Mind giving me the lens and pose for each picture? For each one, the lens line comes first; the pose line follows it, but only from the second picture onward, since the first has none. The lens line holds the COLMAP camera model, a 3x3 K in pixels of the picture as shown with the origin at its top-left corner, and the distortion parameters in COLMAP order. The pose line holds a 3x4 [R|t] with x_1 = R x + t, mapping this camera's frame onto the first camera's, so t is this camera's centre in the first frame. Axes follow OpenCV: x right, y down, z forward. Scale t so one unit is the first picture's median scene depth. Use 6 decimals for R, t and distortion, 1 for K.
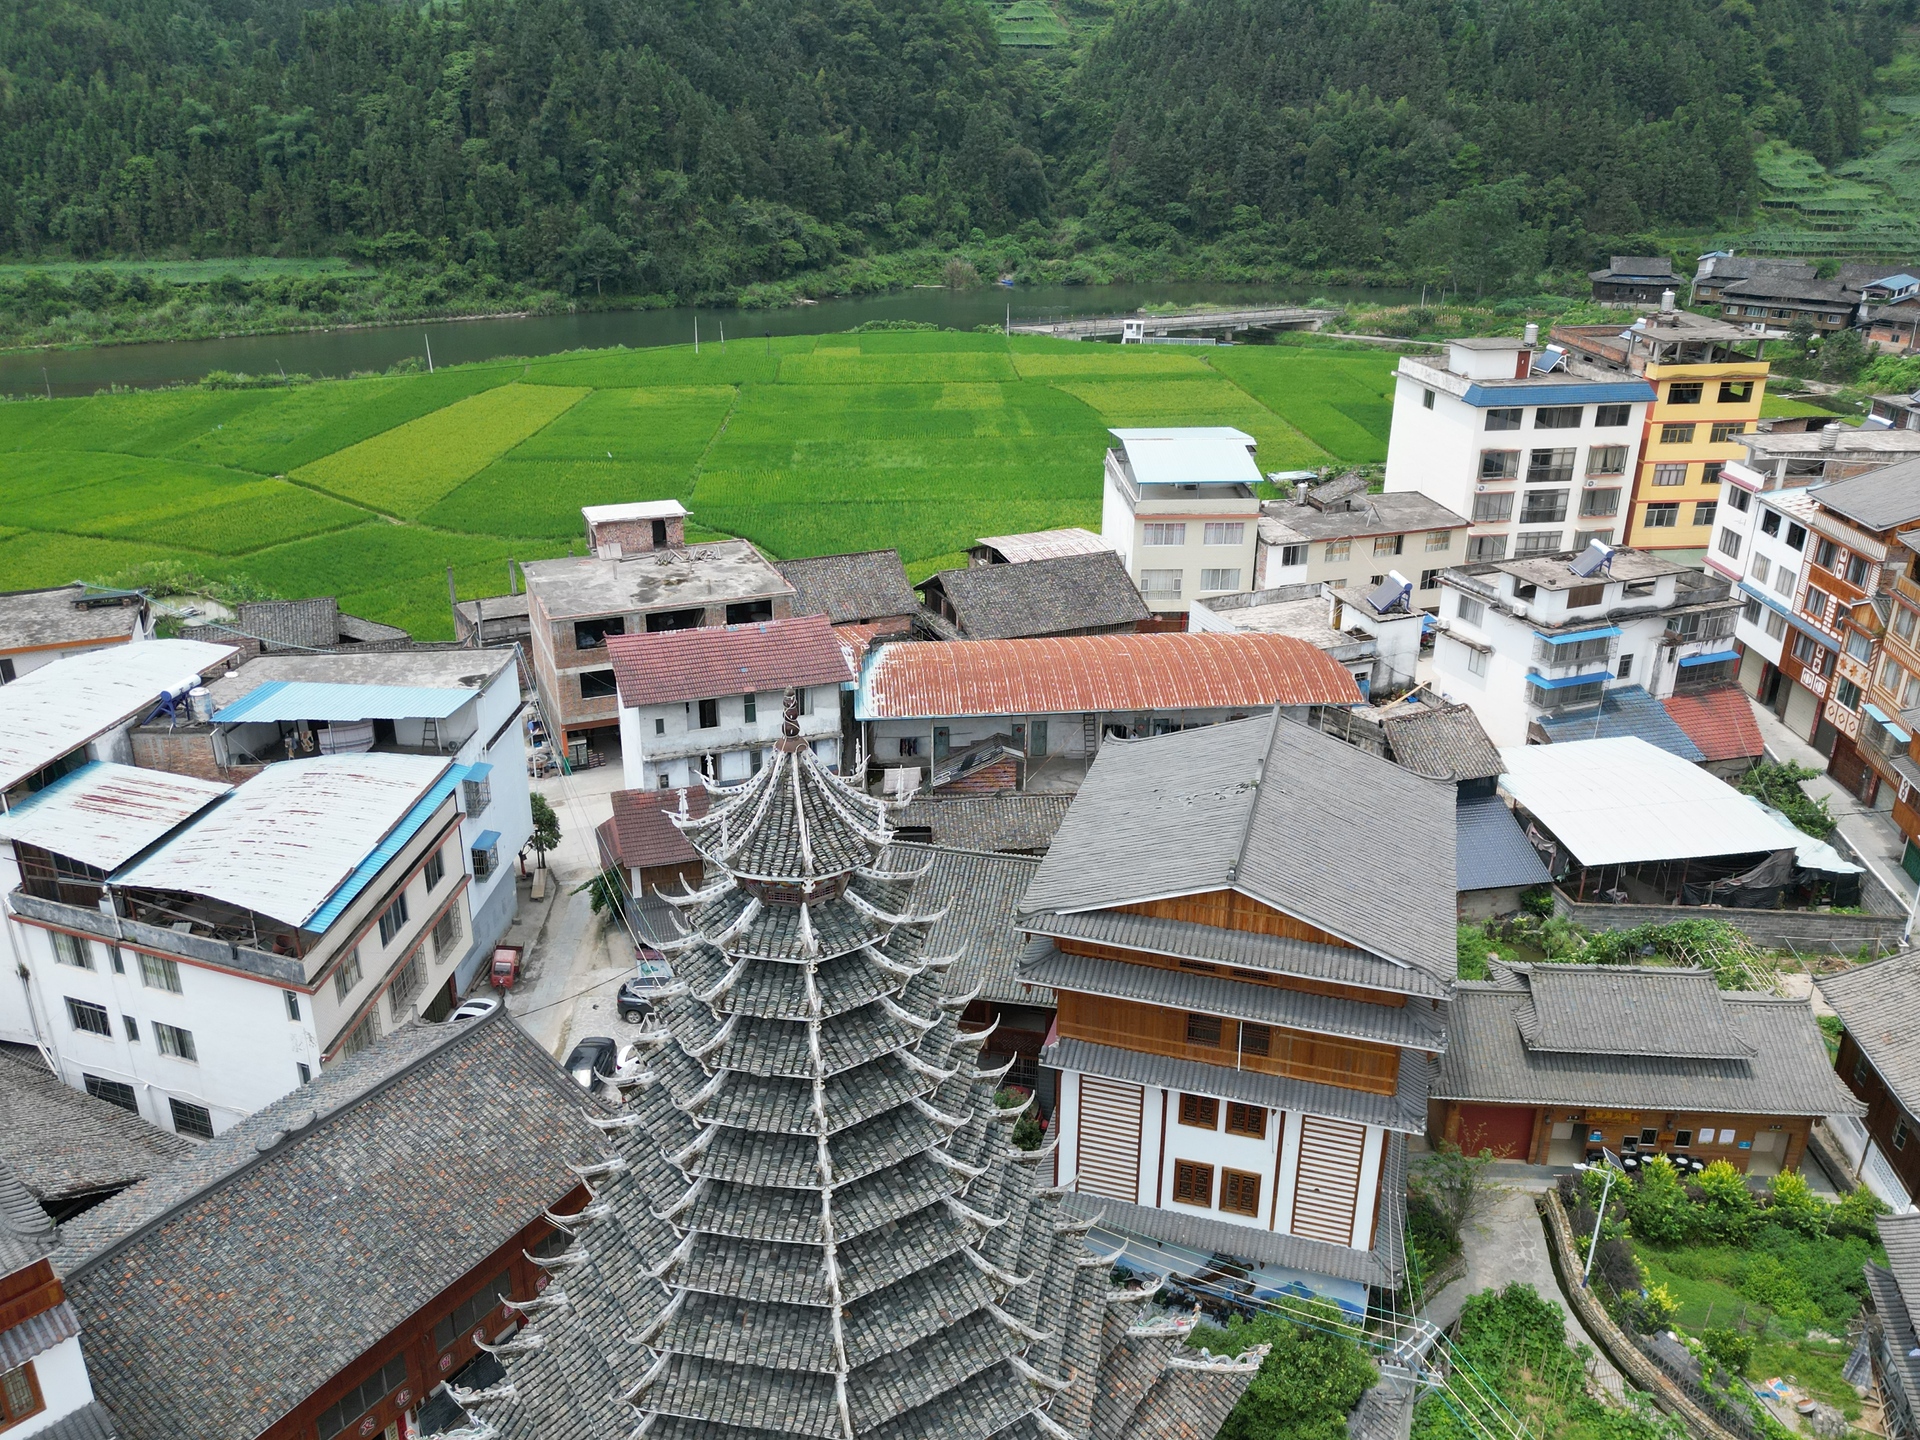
lens RADIAL K [[1549.0, 0, 962.0], [0, 1549.0, 719.7], [0, 0, 1]] dist [0.069633, -0.068039]
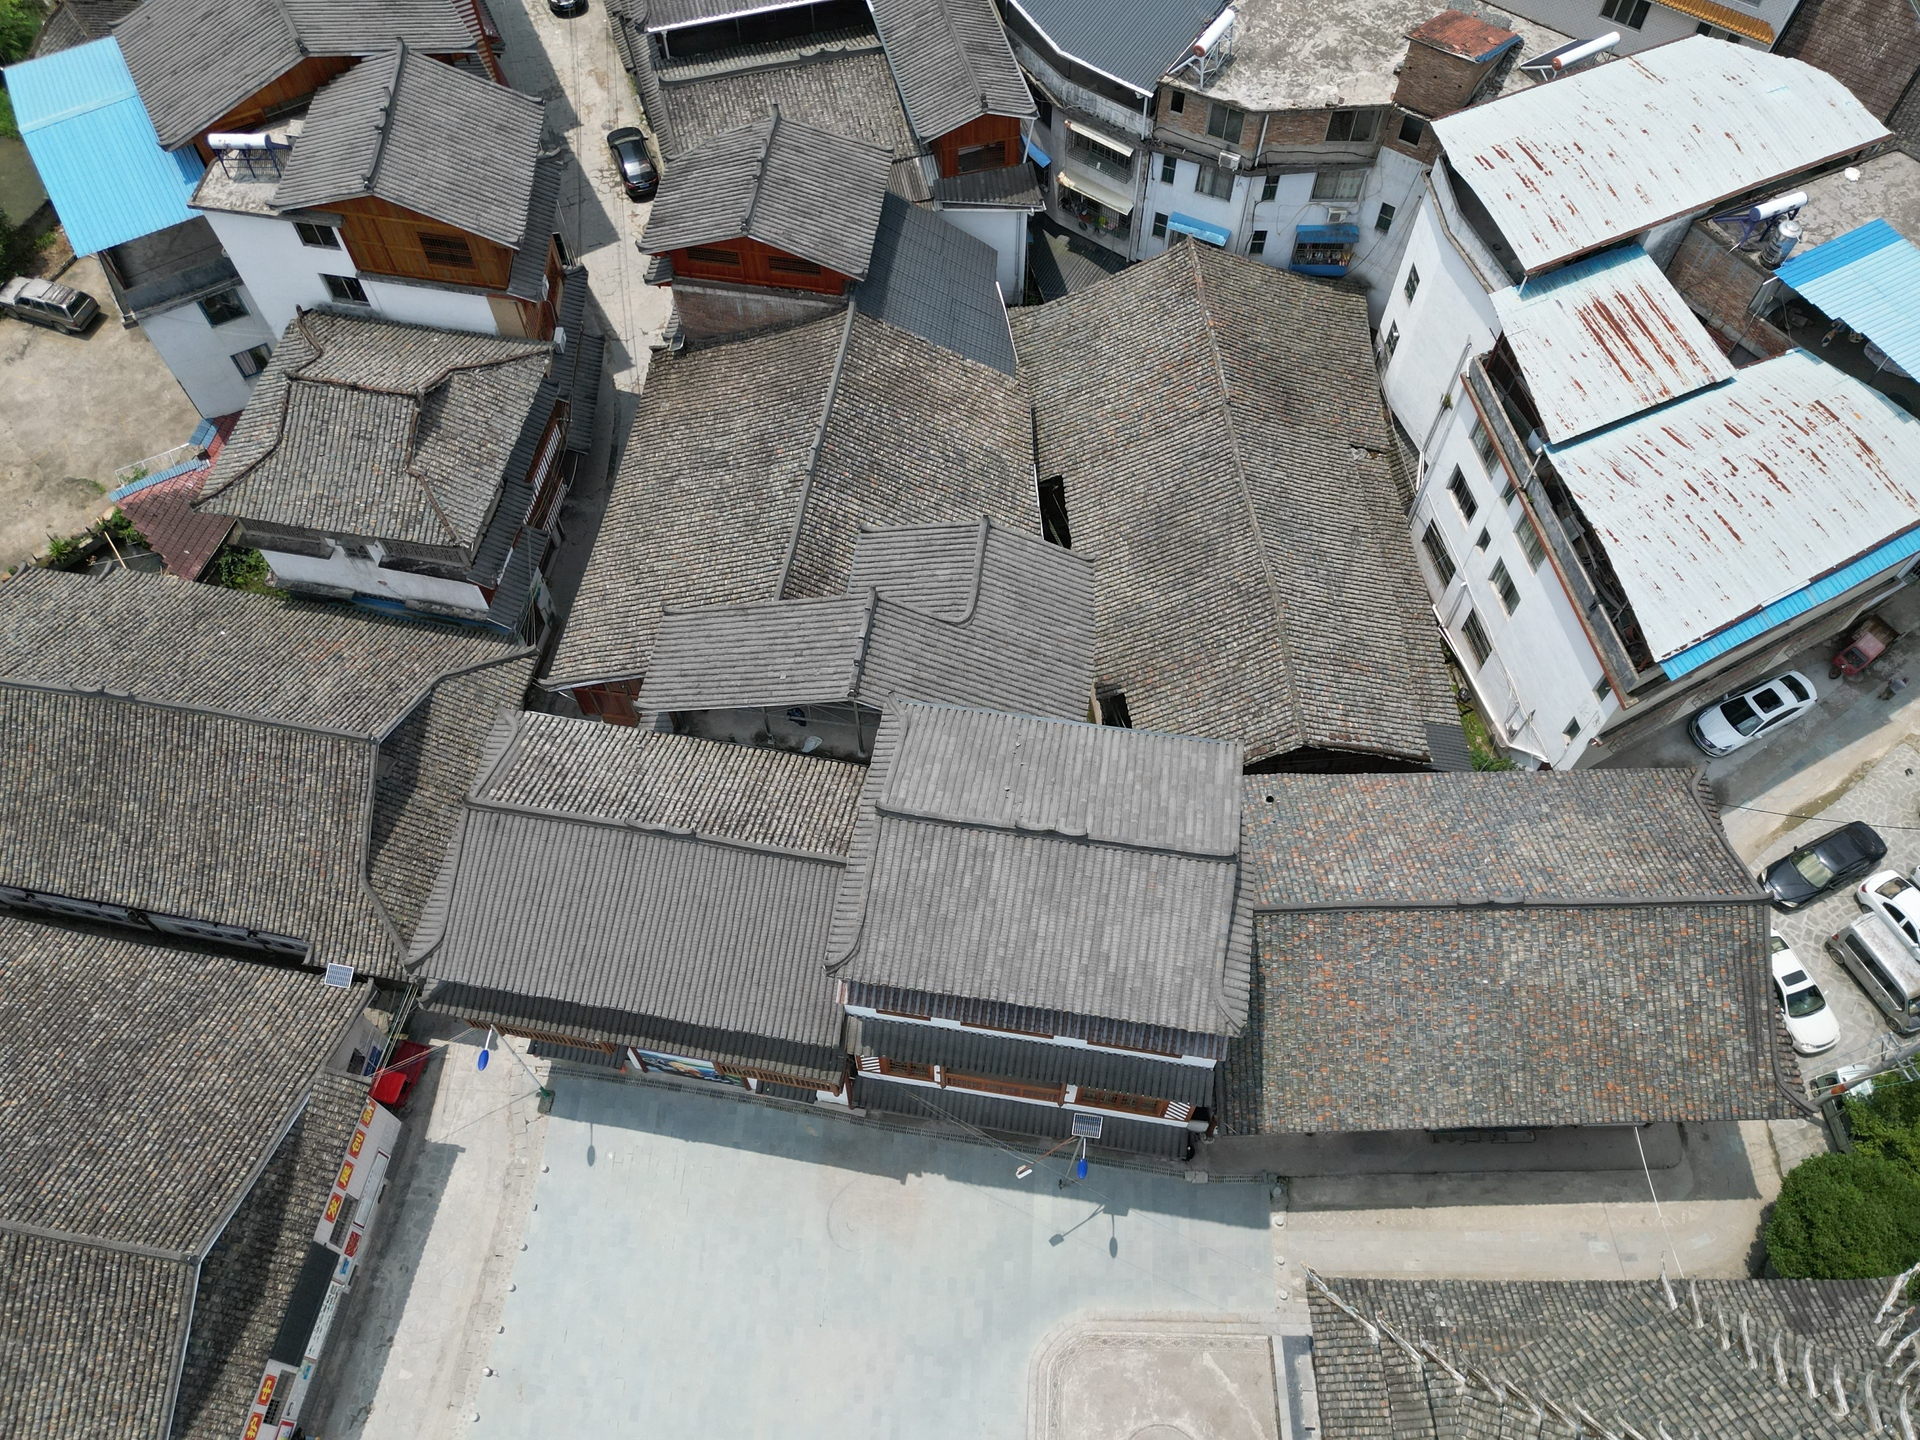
lens RADIAL K [[1549.0, 0, 962.0], [0, 1549.0, 719.7], [0, 0, 1]] dist [0.069633, -0.068039]
pose [[0.557010, 0.723293, -0.408151, -0.191136], [-0.318875, 0.640037, 0.699050, -0.258109], [0.766849, -0.259229, 0.587147, 0.121967]]
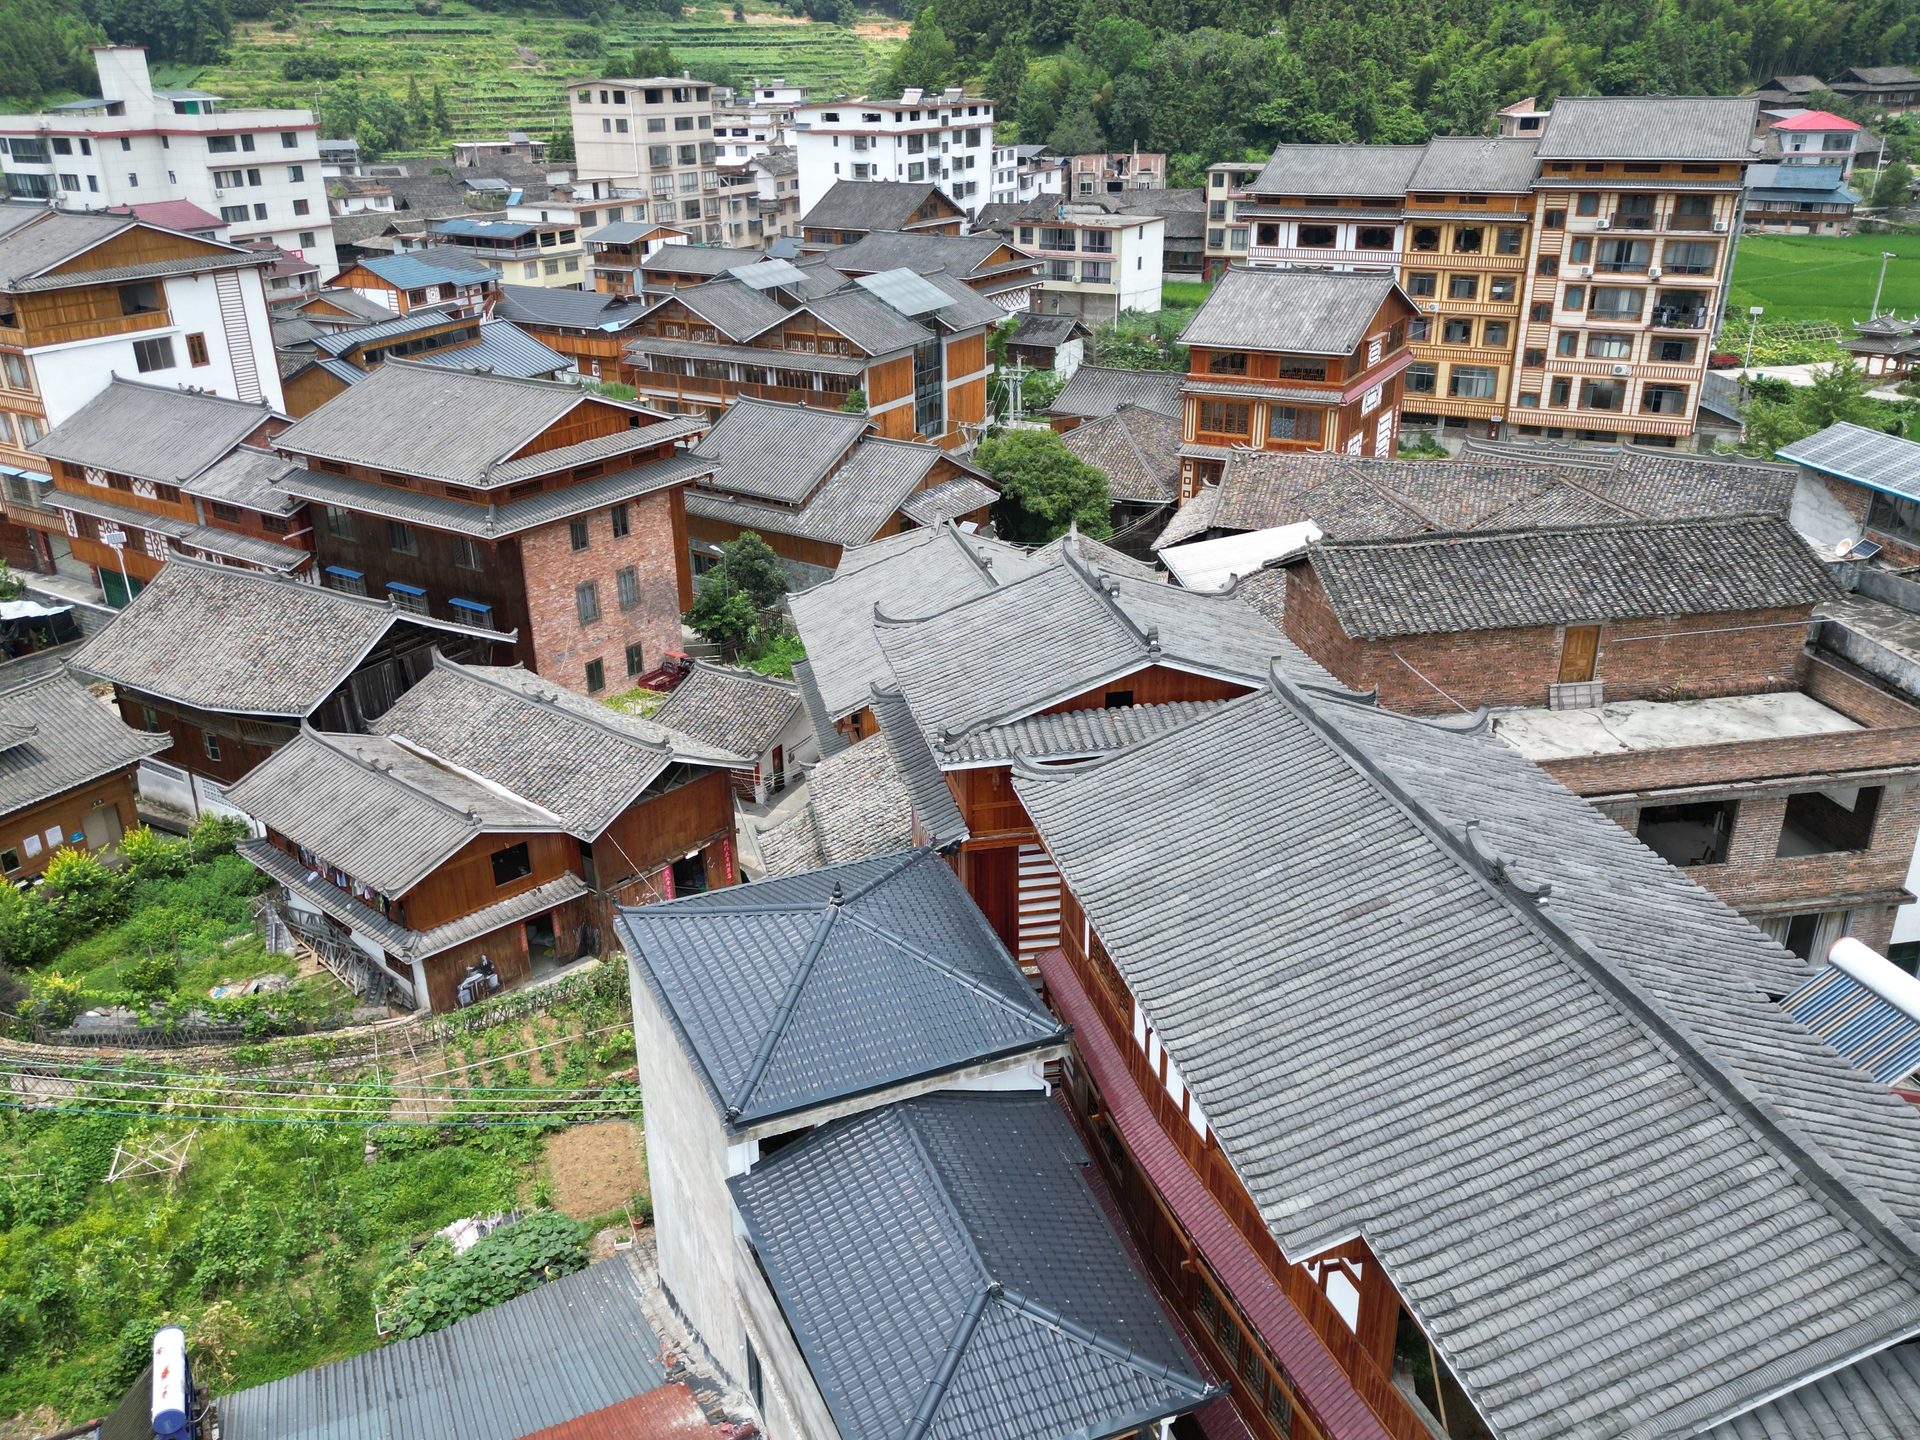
lens RADIAL K [[1545.8, 0, 963.3], [0, 1545.8, 722.1], [0, 0, 1]] dist [0.073750, -0.074597]
pose [[0.436628, -0.365088, 0.822233, 0.001154], [0.364898, 0.907269, 0.209075, 0.172793], [-0.822317, 0.208744, 0.529359, 0.073696]]
